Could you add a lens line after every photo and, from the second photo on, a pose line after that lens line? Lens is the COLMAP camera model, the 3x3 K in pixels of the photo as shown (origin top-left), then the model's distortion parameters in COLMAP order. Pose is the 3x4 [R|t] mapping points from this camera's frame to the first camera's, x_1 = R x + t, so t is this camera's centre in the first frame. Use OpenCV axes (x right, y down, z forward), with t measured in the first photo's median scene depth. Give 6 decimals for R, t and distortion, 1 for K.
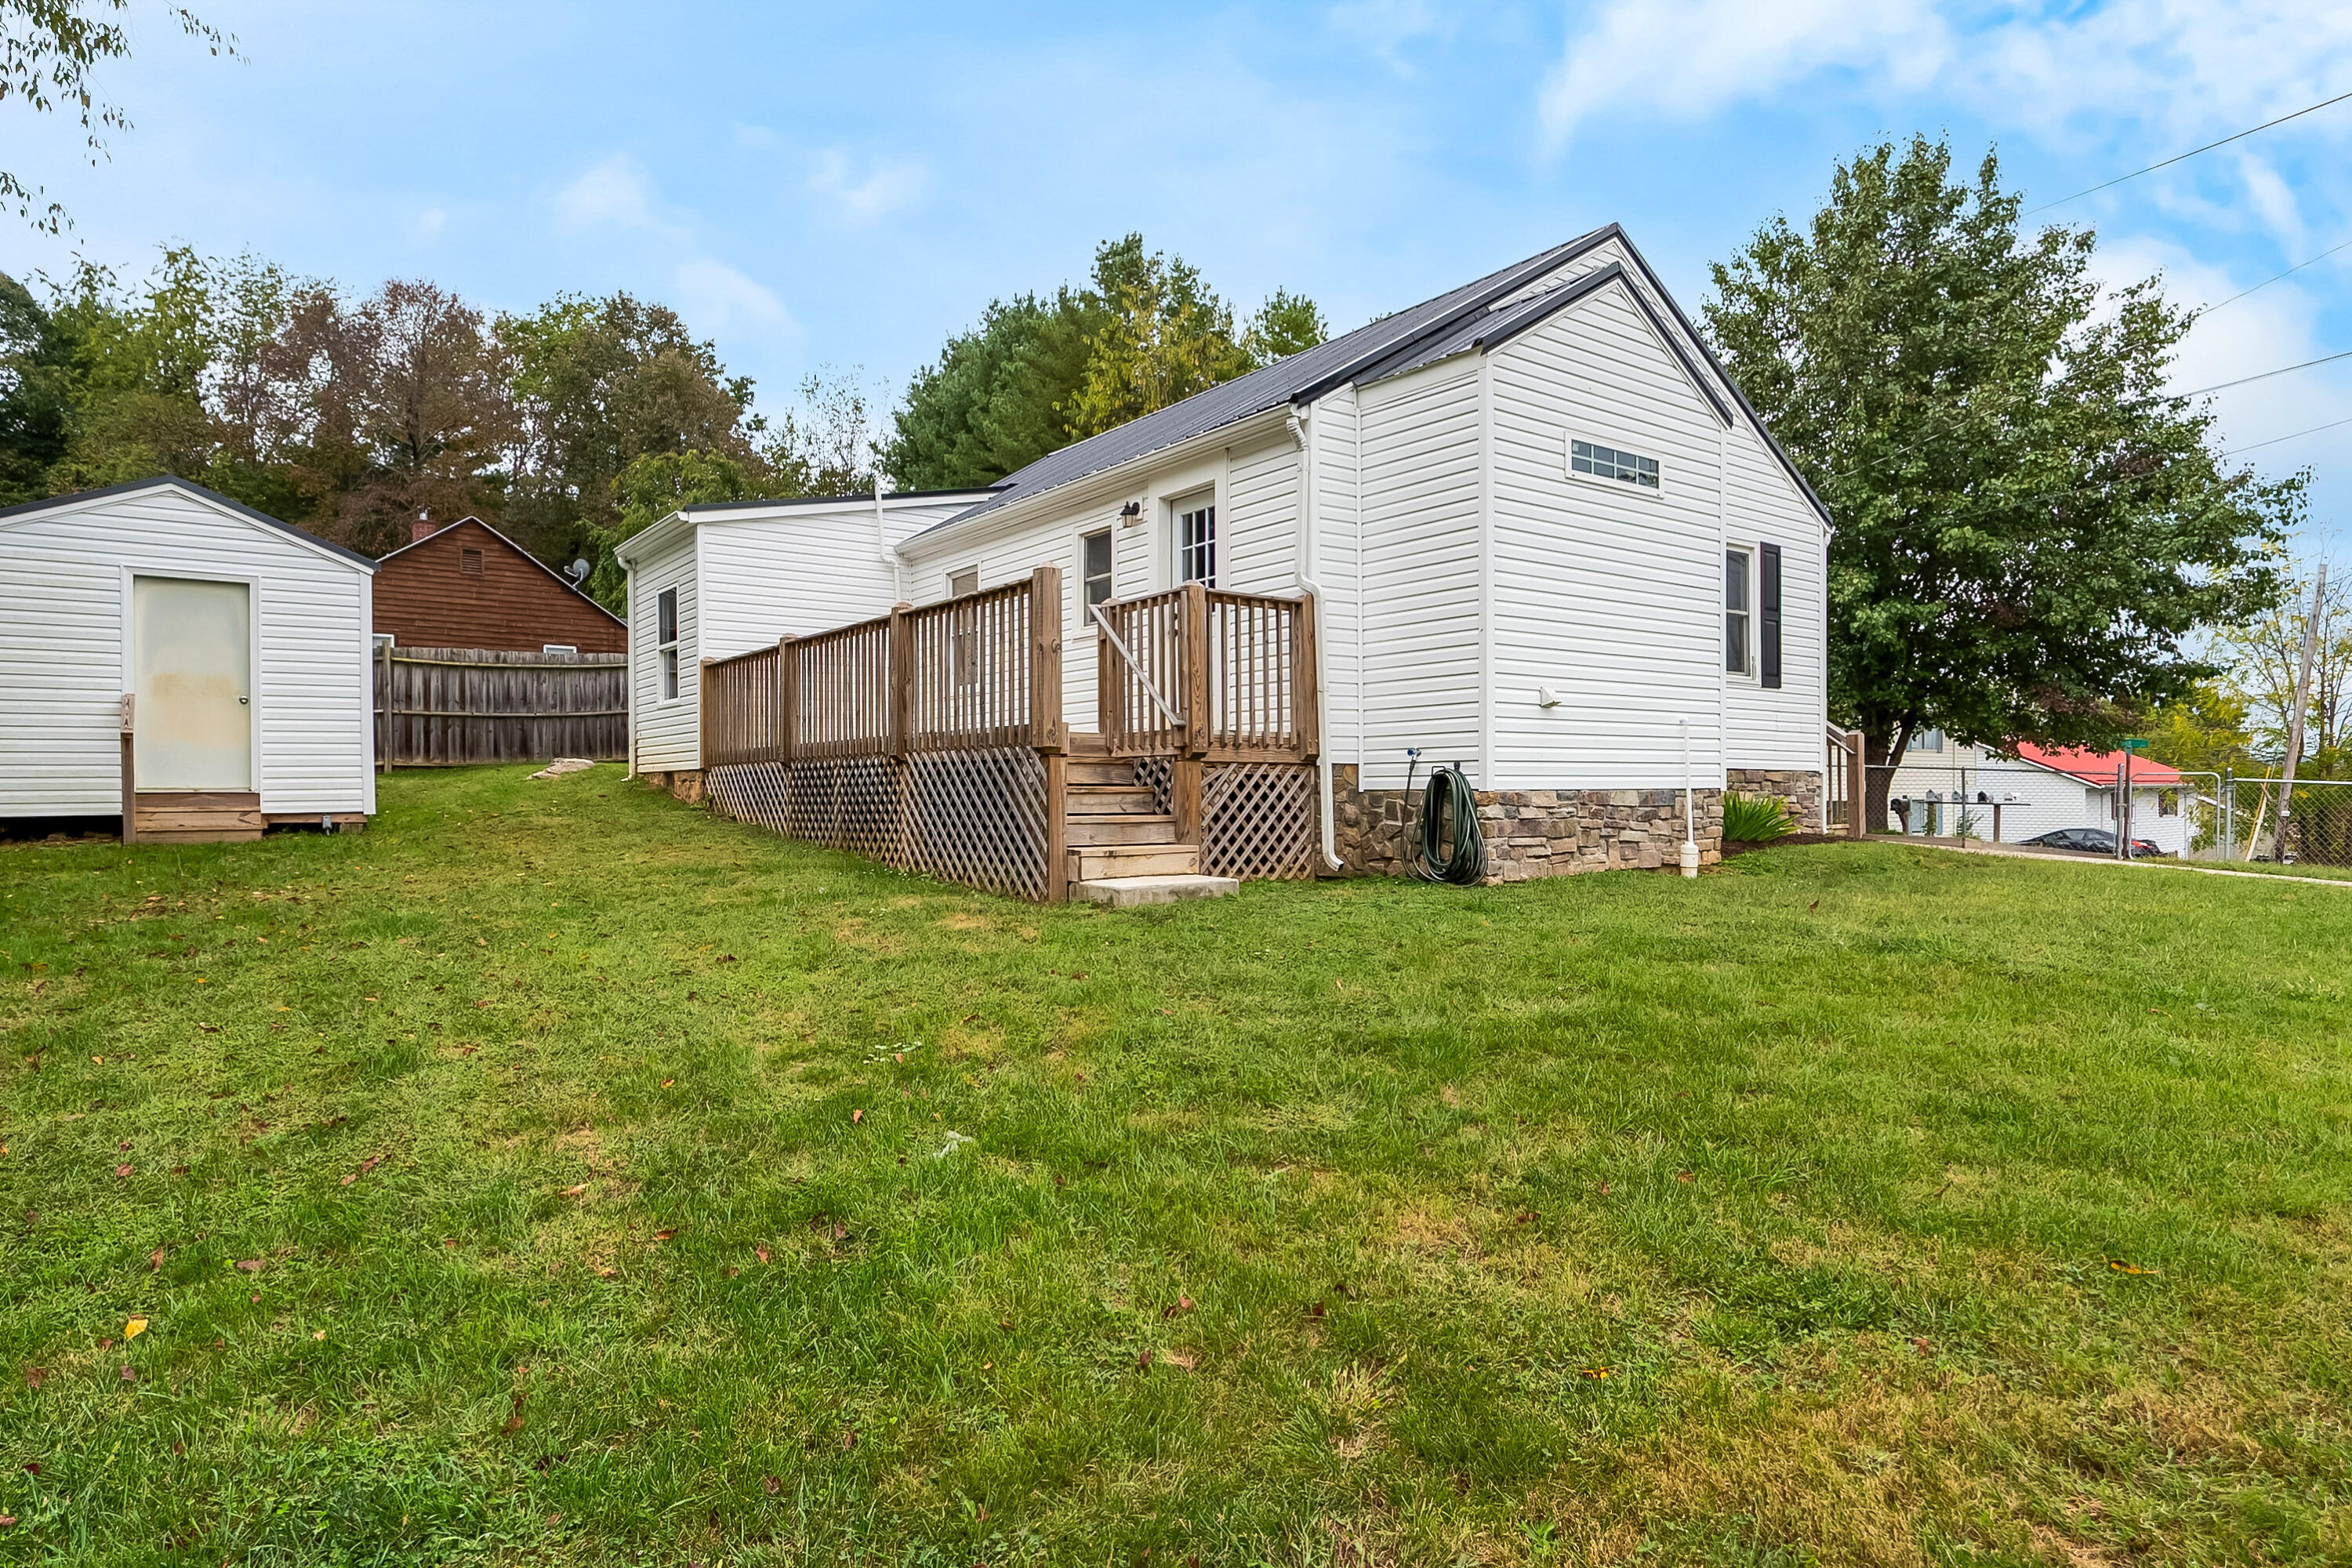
lens RADIAL K [[1278.8, 0, 1186.1], [0, 1278.8, 780.9], [0, 0, 1]] dist [0.004549, -0.001139]
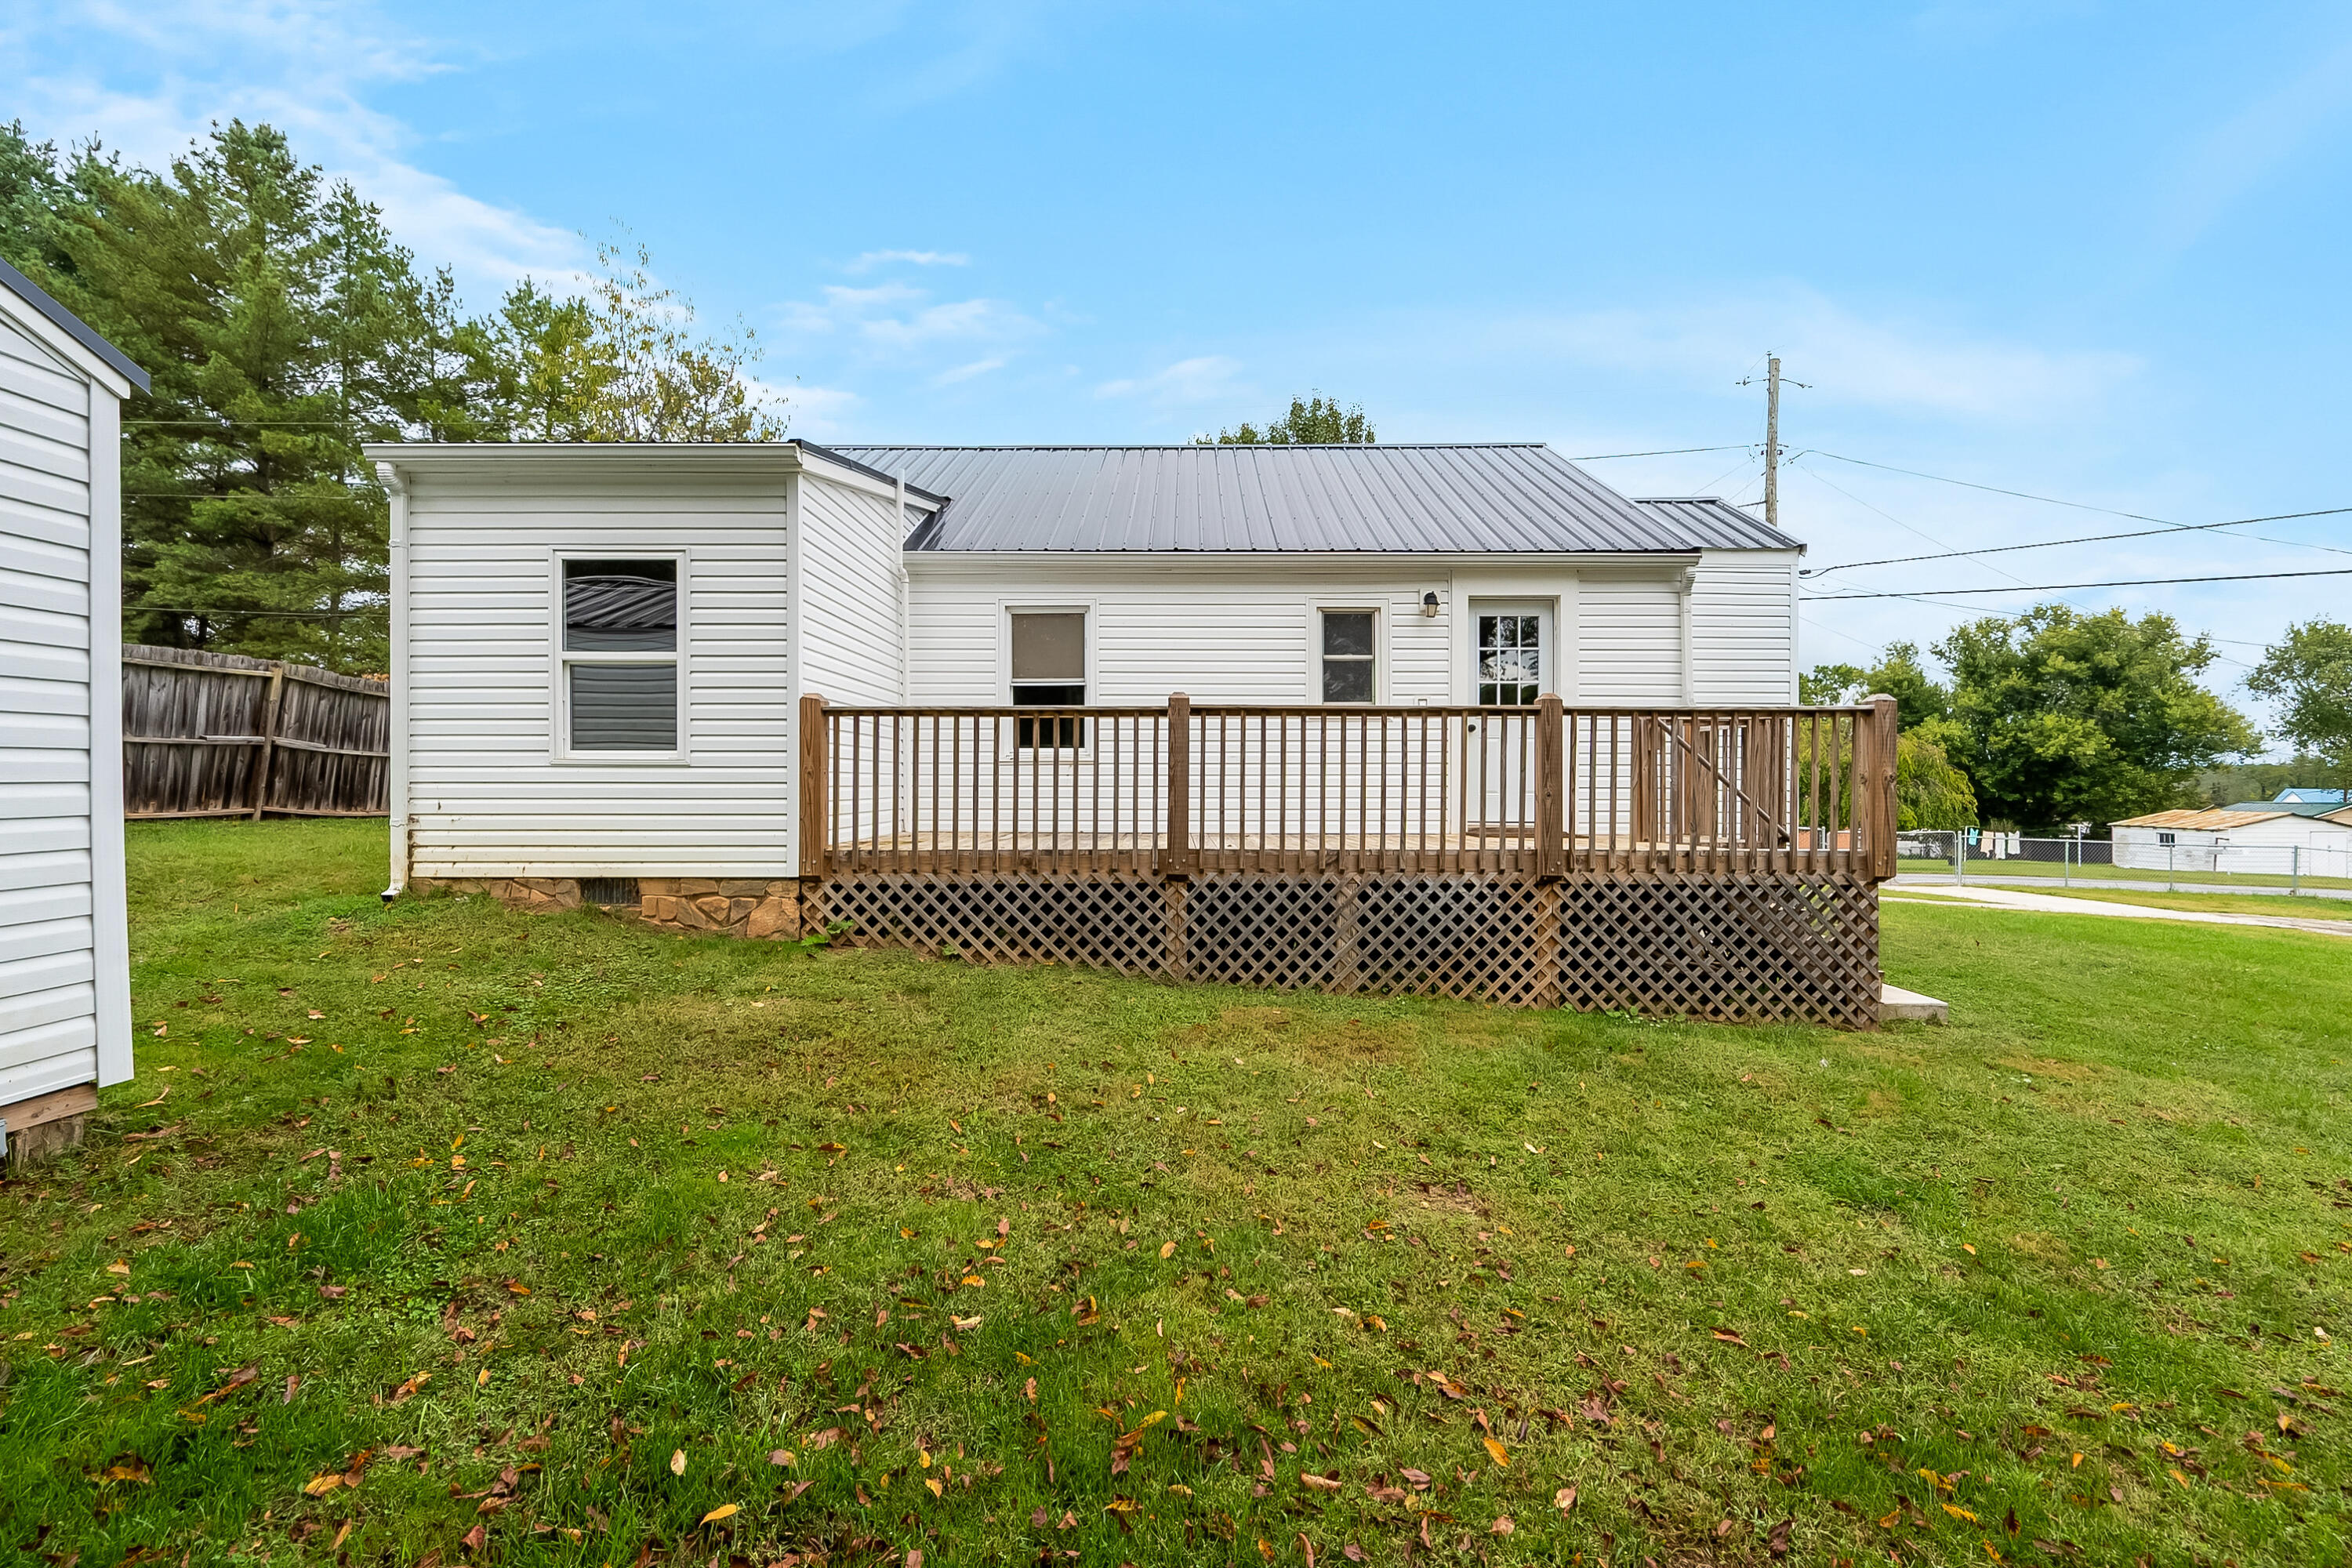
lens RADIAL K [[979.0, 0, 1169.0], [0, 979.0, 782.4], [0, 0, 1]] dist [-0.000678, -0.000438]
pose [[0.610000, 0.007416, 0.792366, -0.705706], [-0.010012, 0.999949, -0.001651, -0.061377], [-0.792338, -0.006926, 0.610043, 0.641001]]
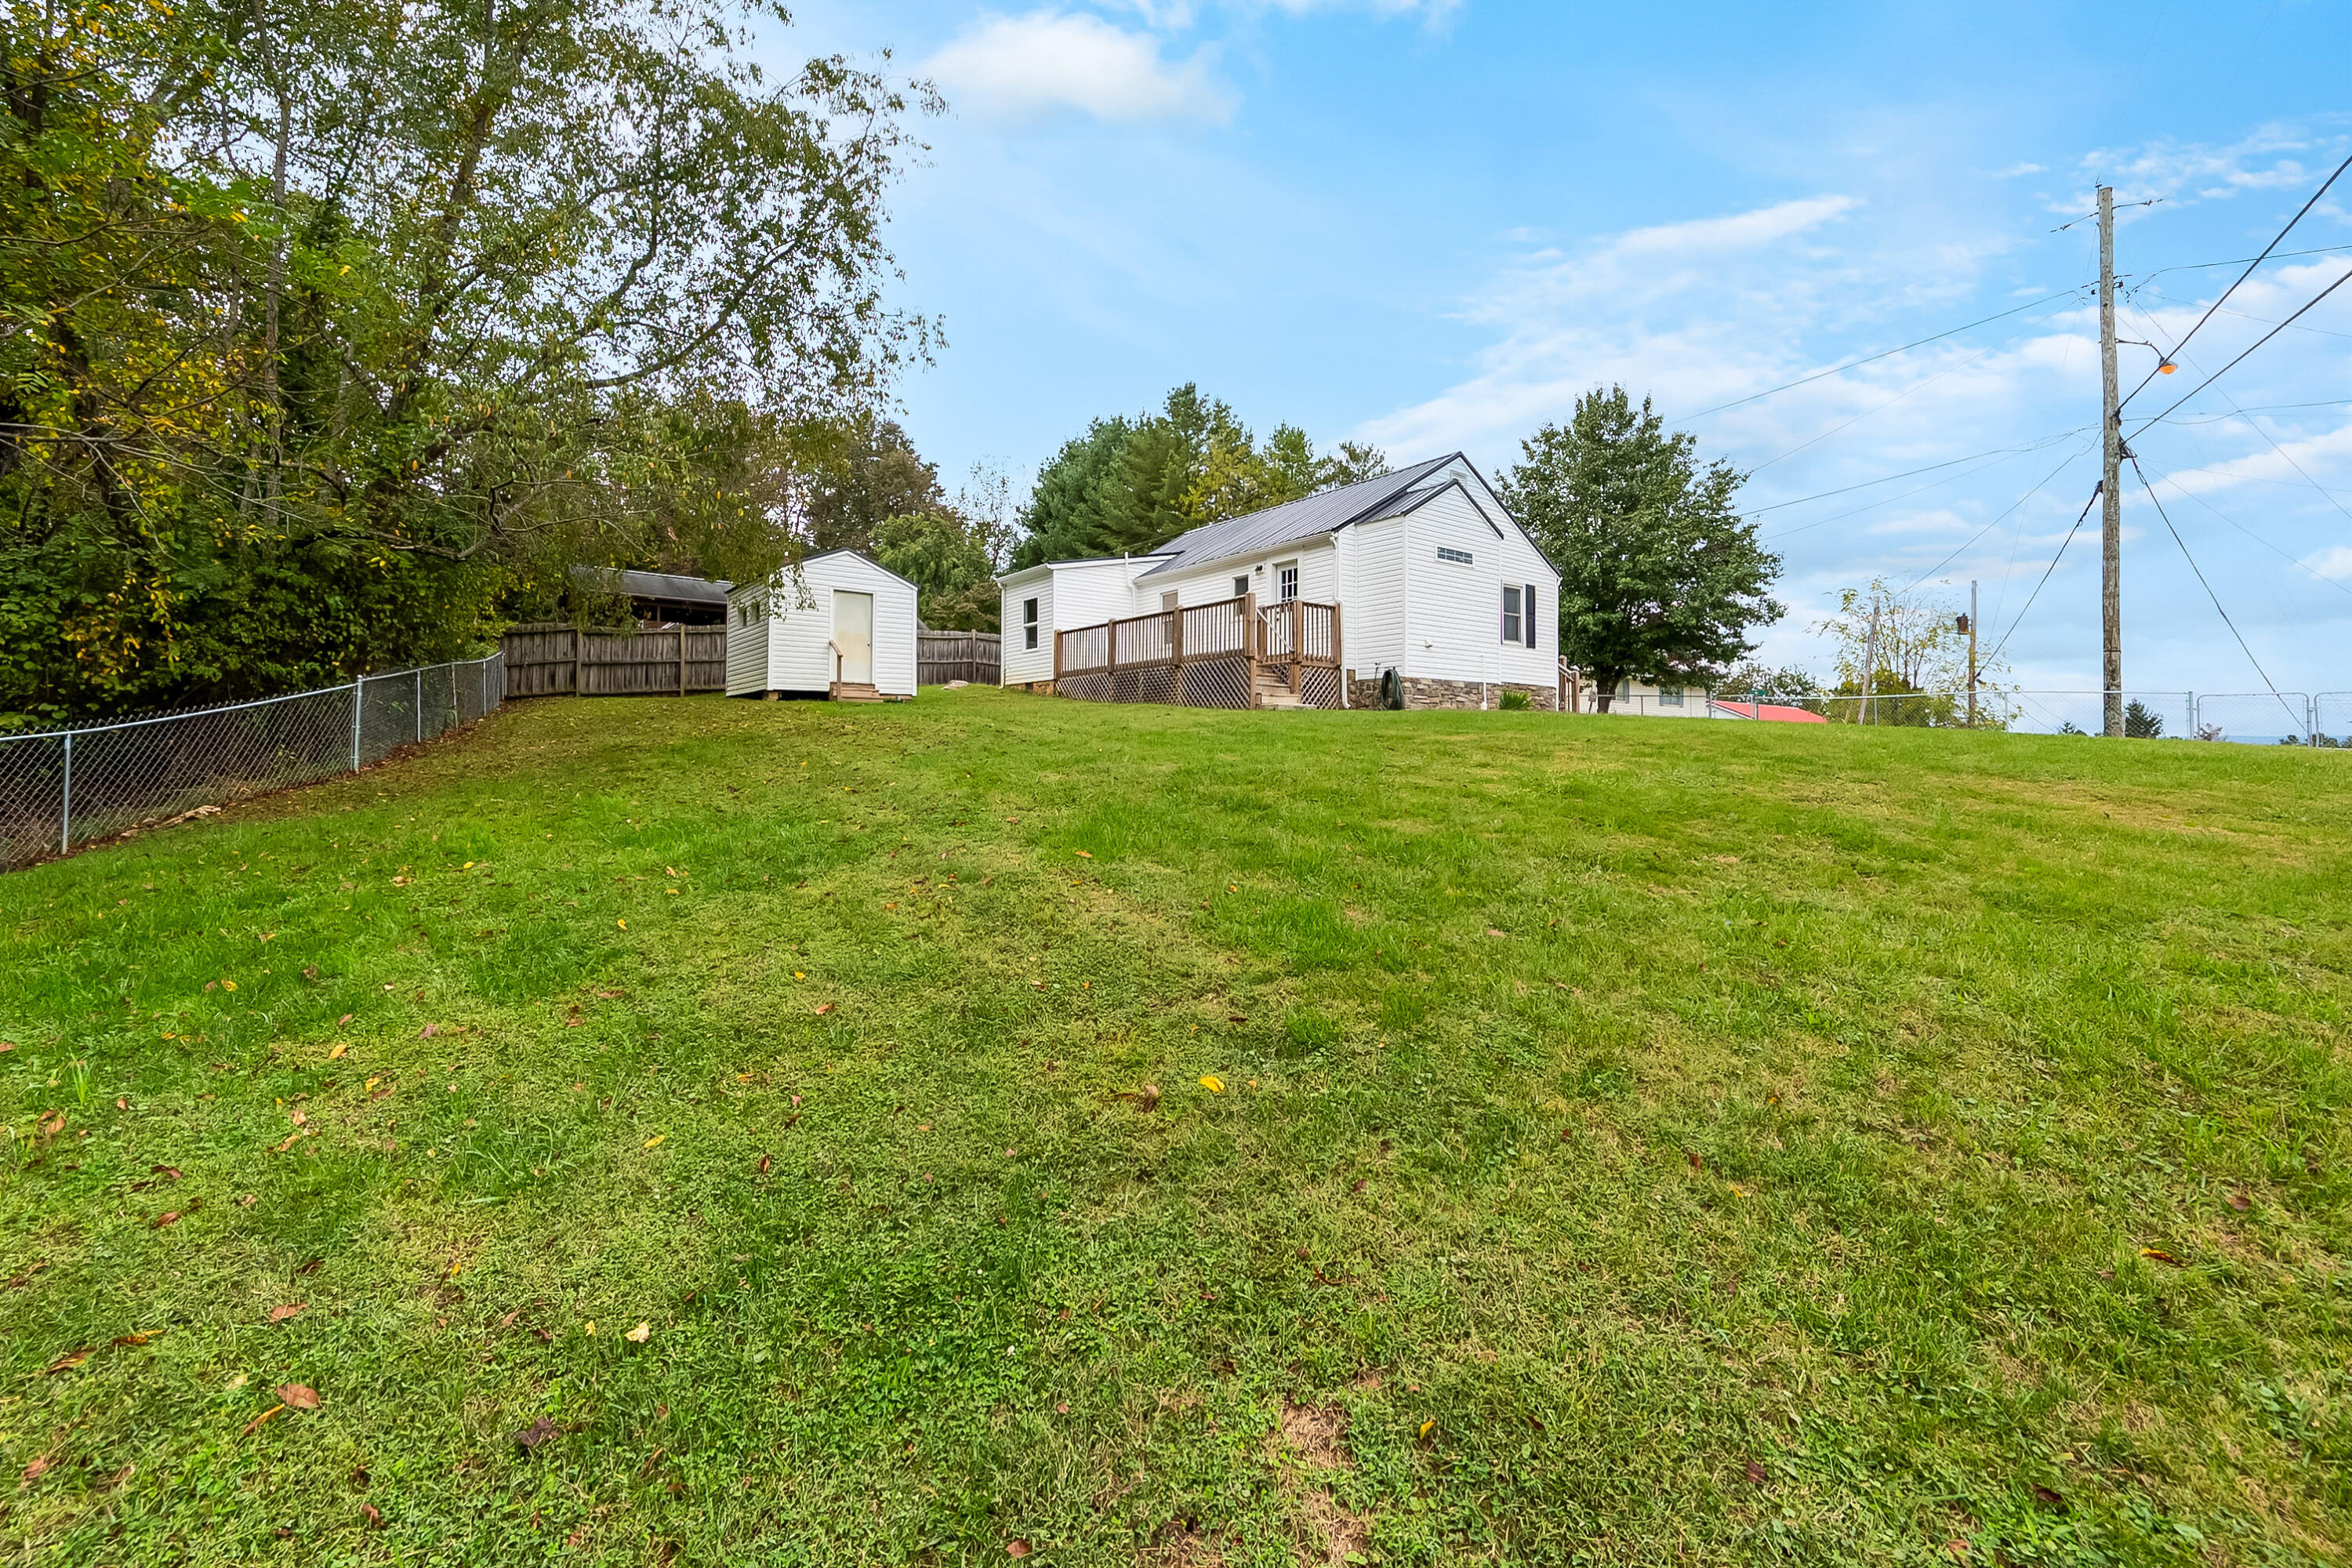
lens RADIAL K [[941.4, 0, 1208.2], [0, 941.4, 724.0], [0, 0, 1]] dist [0.001512, 0.000364]
pose [[0.999678, 0.009352, 0.023570, -0.164684], [-0.008865, 0.999747, -0.020673, 0.110394], [-0.023758, 0.020457, 0.999508, -0.709368]]
